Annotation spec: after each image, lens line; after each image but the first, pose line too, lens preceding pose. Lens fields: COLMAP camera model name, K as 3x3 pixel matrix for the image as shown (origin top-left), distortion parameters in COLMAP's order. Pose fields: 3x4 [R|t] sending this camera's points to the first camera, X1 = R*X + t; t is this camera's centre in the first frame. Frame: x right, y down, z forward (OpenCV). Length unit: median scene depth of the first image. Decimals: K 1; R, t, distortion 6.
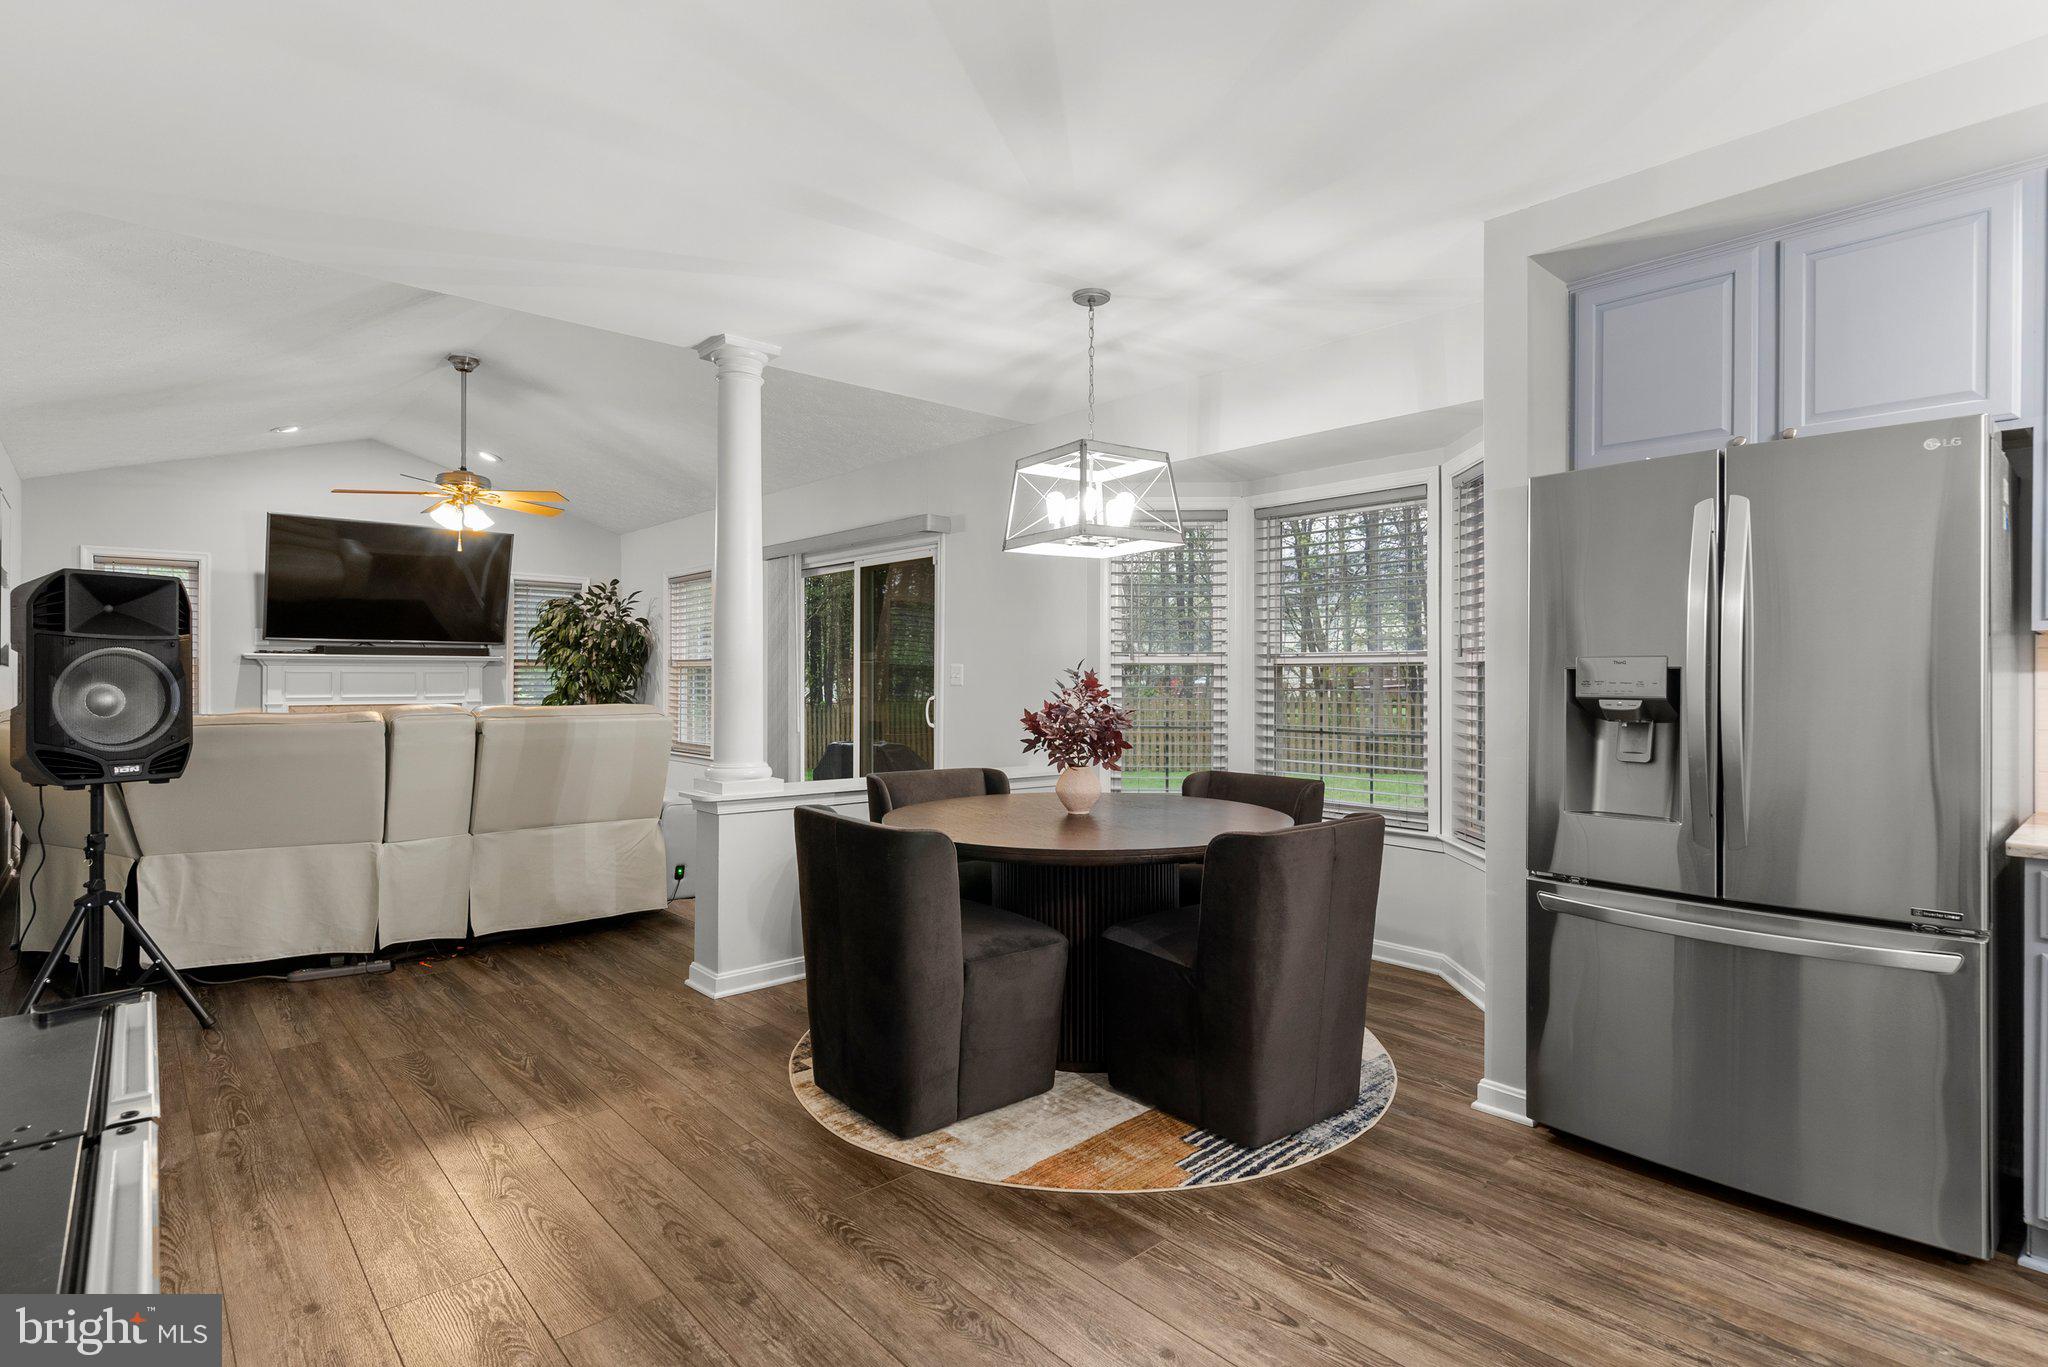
lens RADIAL K [[1032.4, 0, 1024.0], [0, 1032.4, 683.5], [0, 0, 1]] dist [0.001271, 0.000646]
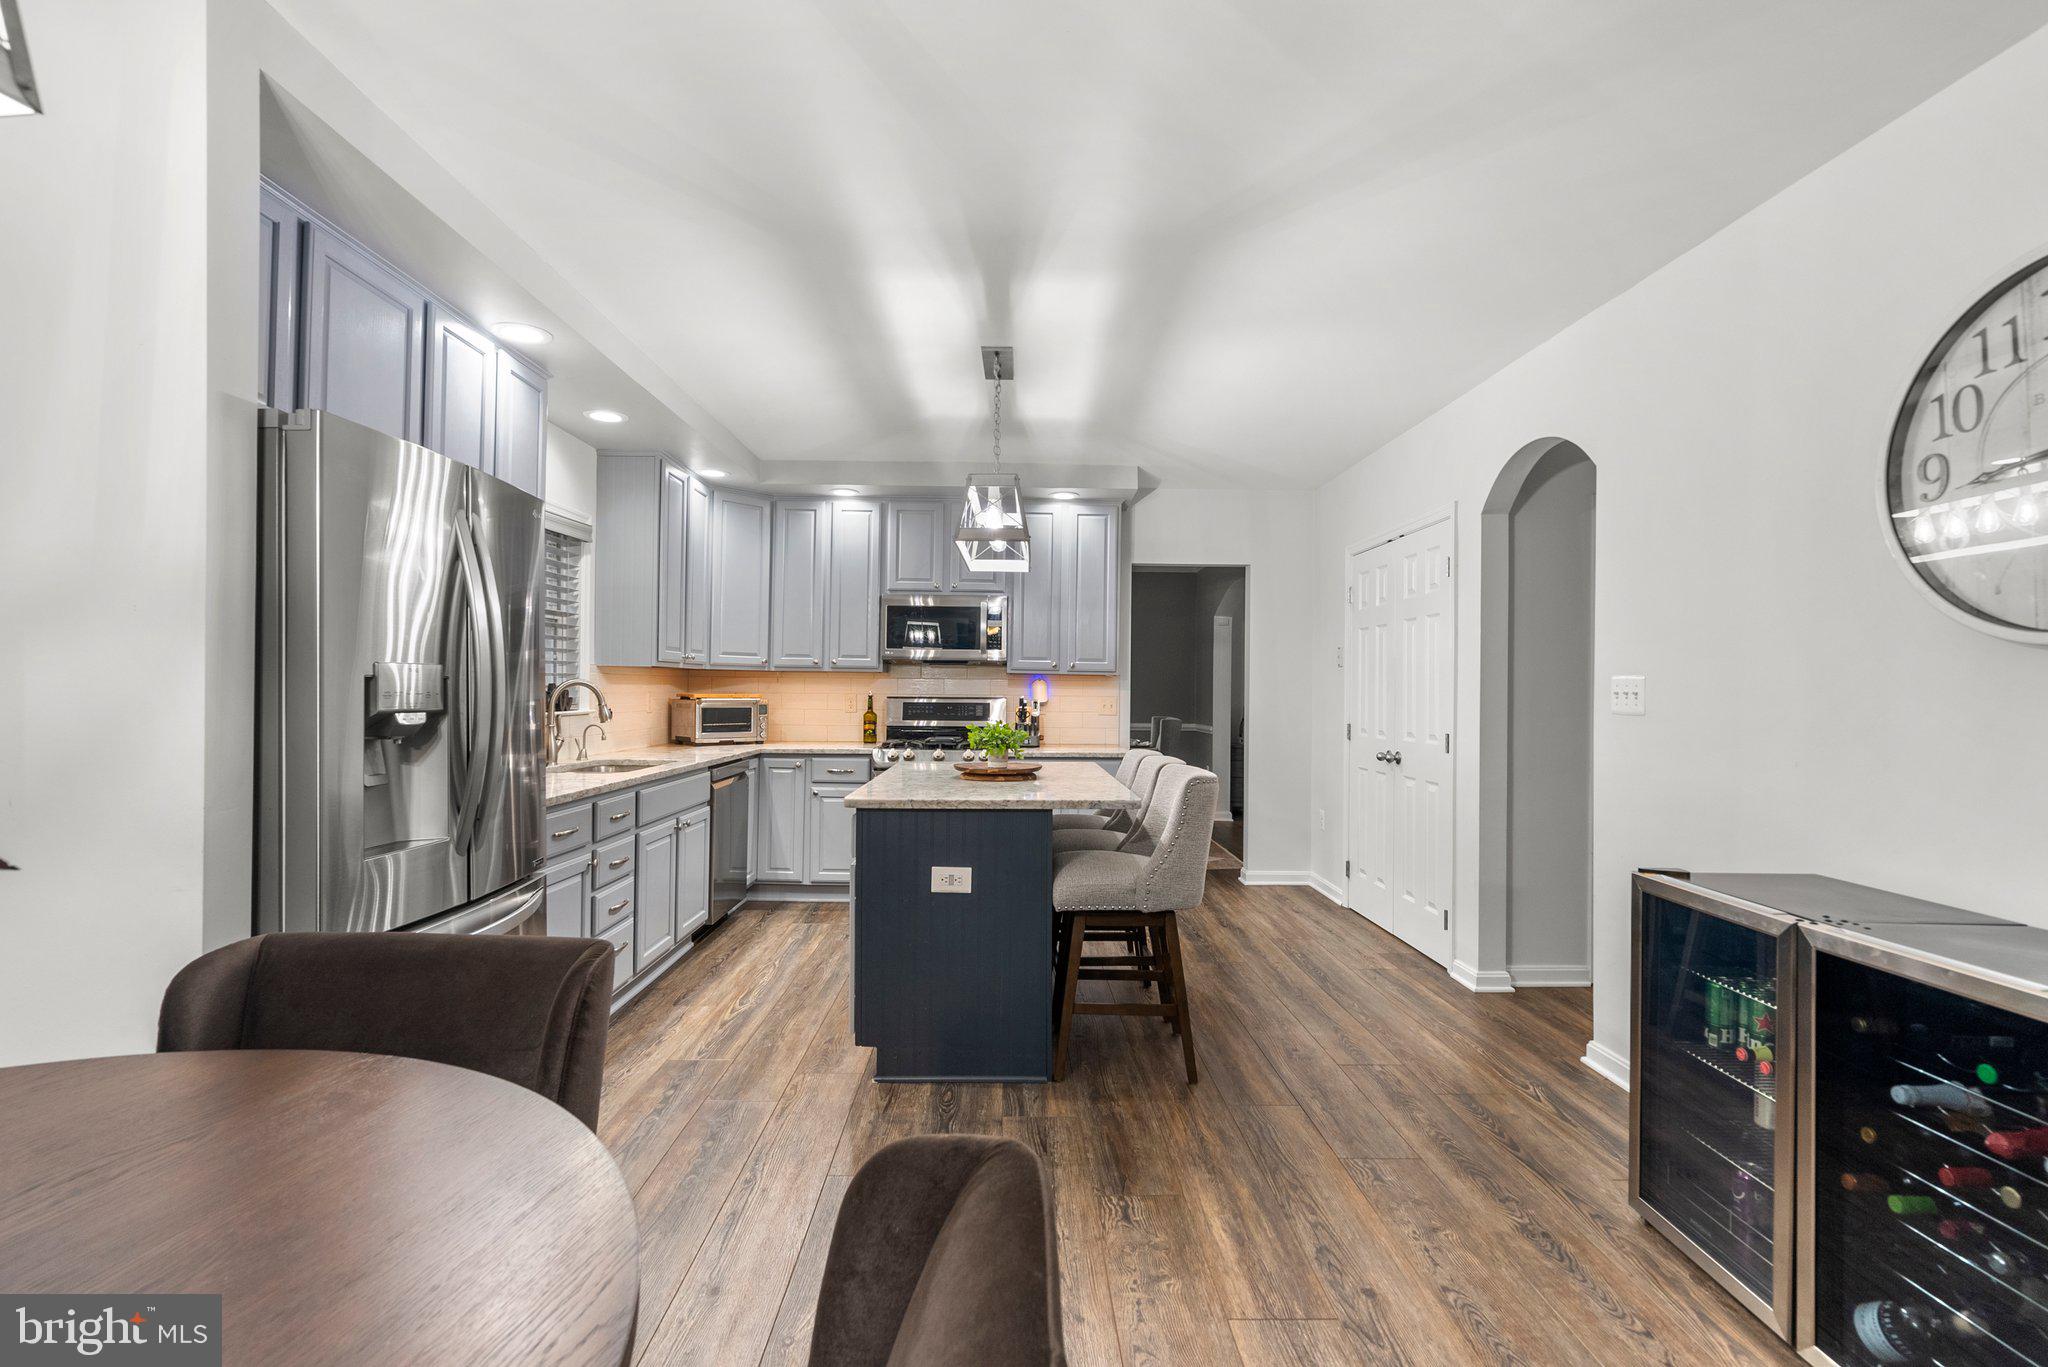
lens RADIAL K [[939.5, 0, 1021.5], [0, 939.5, 686.6], [0, 0, 1]] dist [-0.001246, -0.000058]
pose [[-0.762863, -0.008257, 0.646507, -0.304869], [-0.007420, 0.999964, 0.004016, -0.012528], [-0.646518, -0.001734, -0.762897, 1.167839]]
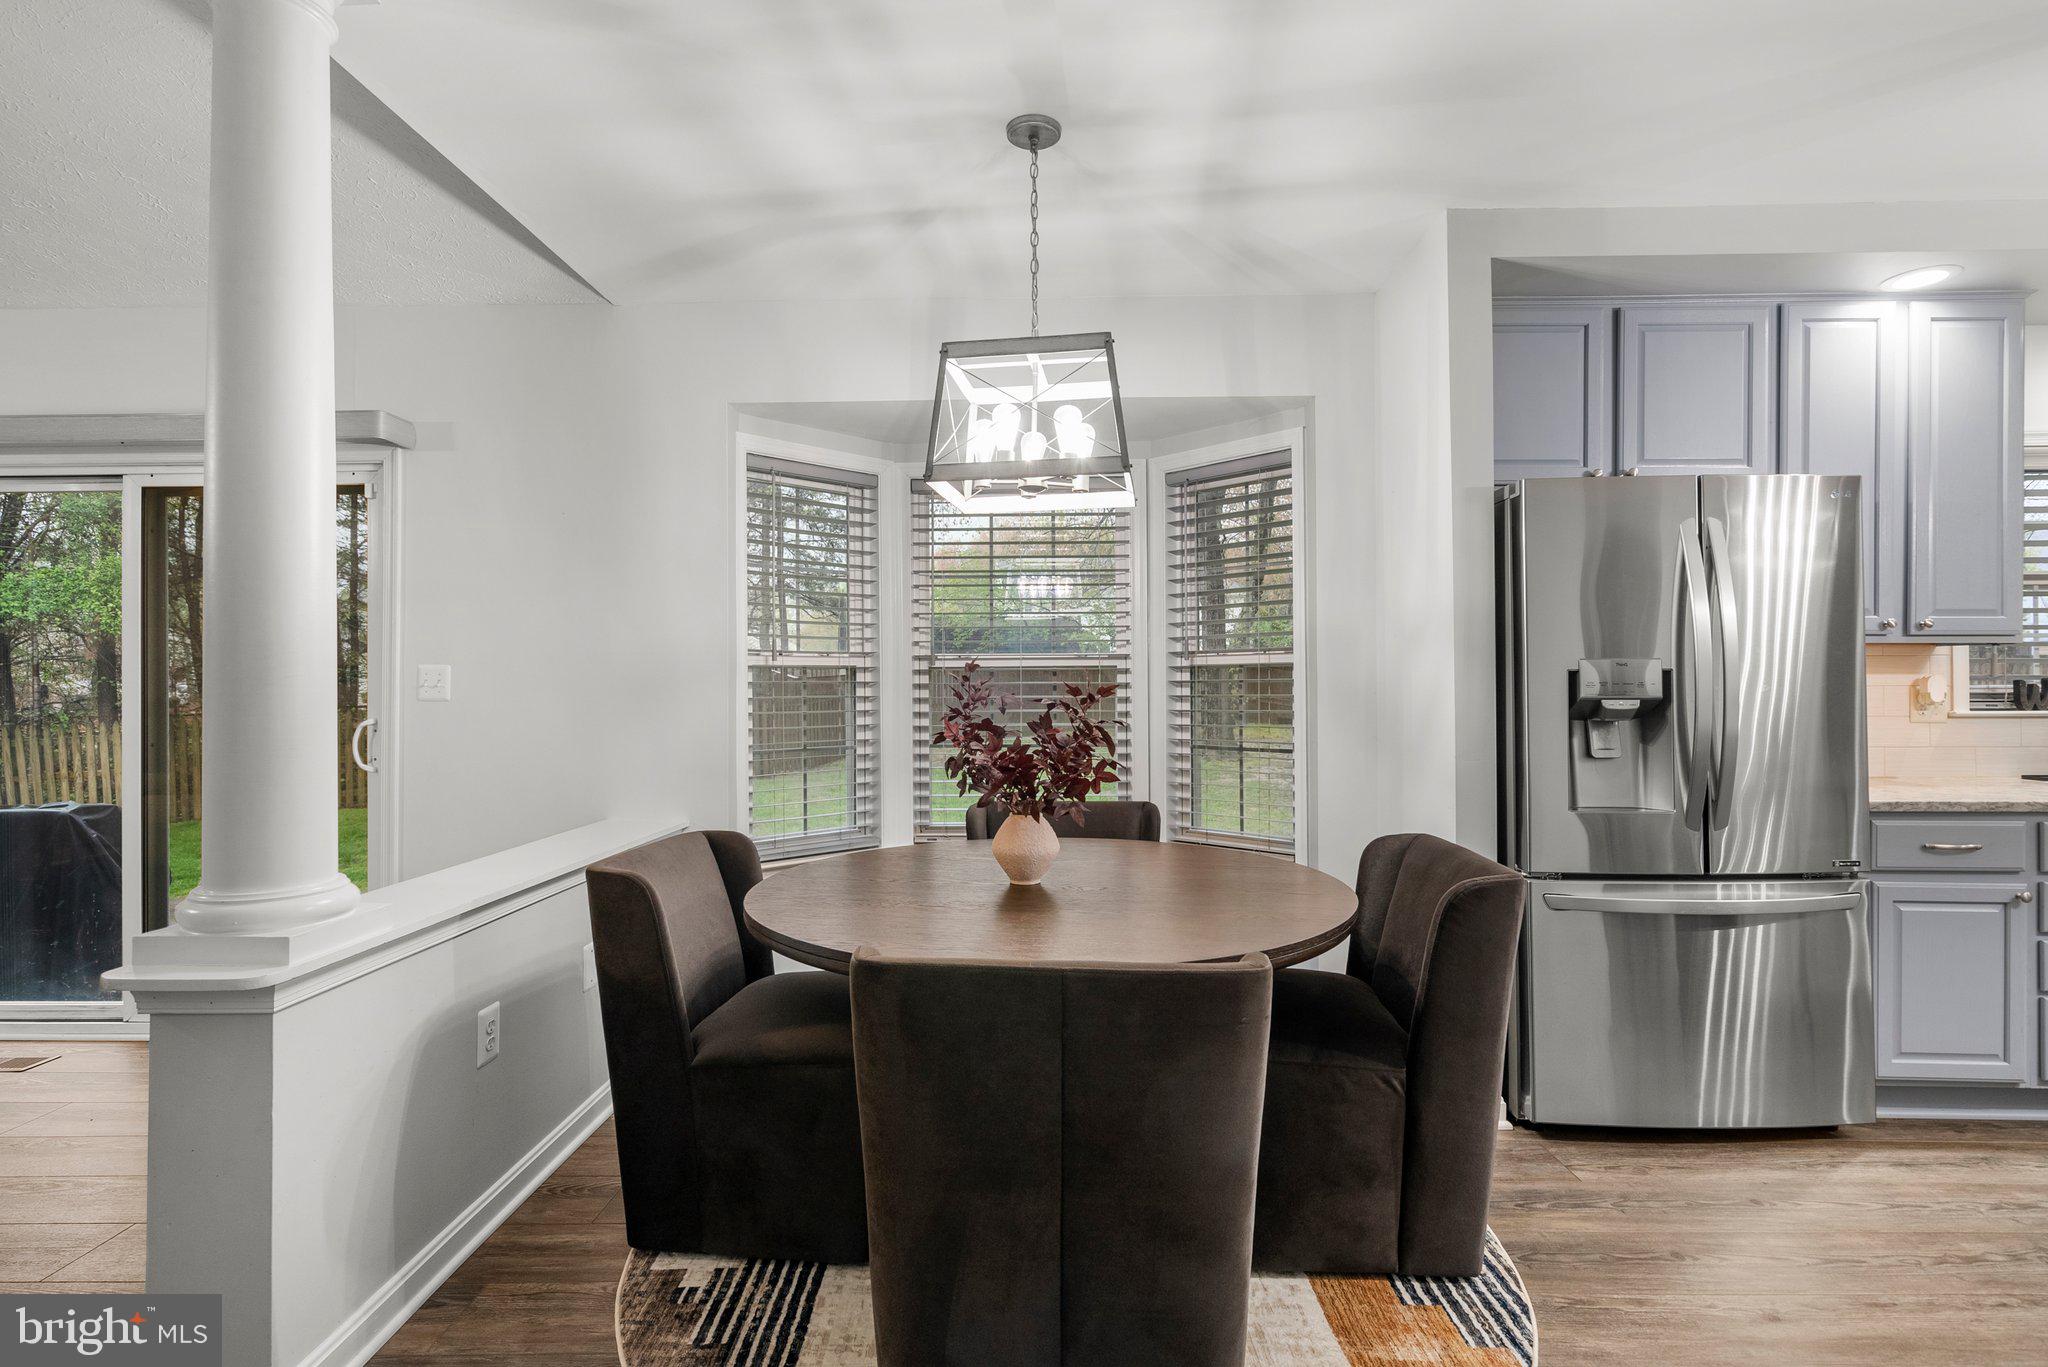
lens RADIAL K [[1010.3, 0, 1024.0], [0, 1010.3, 683.5], [0, 0, 1]] dist [0.000129, 0.001667]
pose [[0.676815, -0.006870, 0.736121, -0.548911], [0.011532, 0.999933, -0.001271, -0.006196], [-0.736063, 0.009349, 0.676849, 0.687946]]
